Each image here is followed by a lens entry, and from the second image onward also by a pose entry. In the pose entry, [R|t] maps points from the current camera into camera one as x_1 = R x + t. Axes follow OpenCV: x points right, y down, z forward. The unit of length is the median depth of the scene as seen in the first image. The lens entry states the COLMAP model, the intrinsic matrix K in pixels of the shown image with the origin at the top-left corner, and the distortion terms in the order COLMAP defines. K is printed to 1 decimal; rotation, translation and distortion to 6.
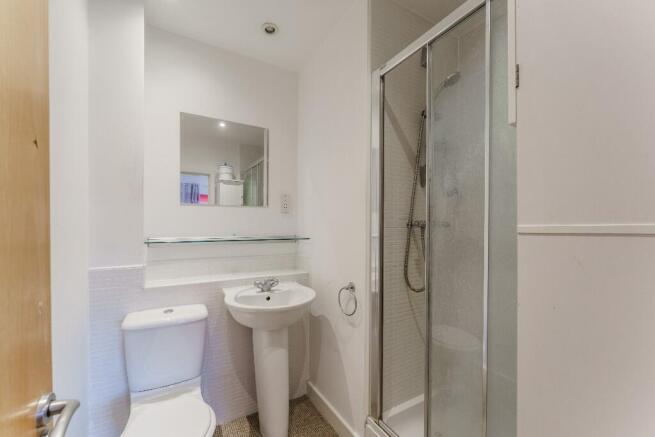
lens RADIAL K [[264.1, 0, 327.0], [0, 264.1, 215.4], [0, 0, 1]] dist [-0.001589, -0.000440]
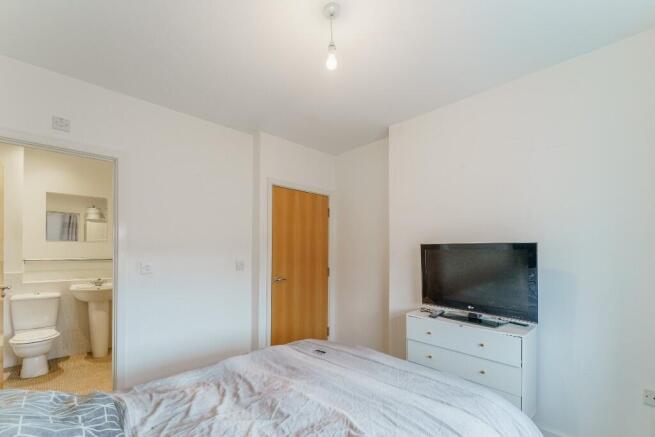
lens RADIAL K [[271.7, 0, 317.0], [0, 271.7, 234.1], [0, 0, 1]] dist [0.000695, -0.000112]
pose [[0.970189, -0.001318, 0.242347, 0.949562], [0.007457, 0.999674, -0.024414, -0.031167], [-0.242236, 0.025493, 0.969882, -1.507430]]
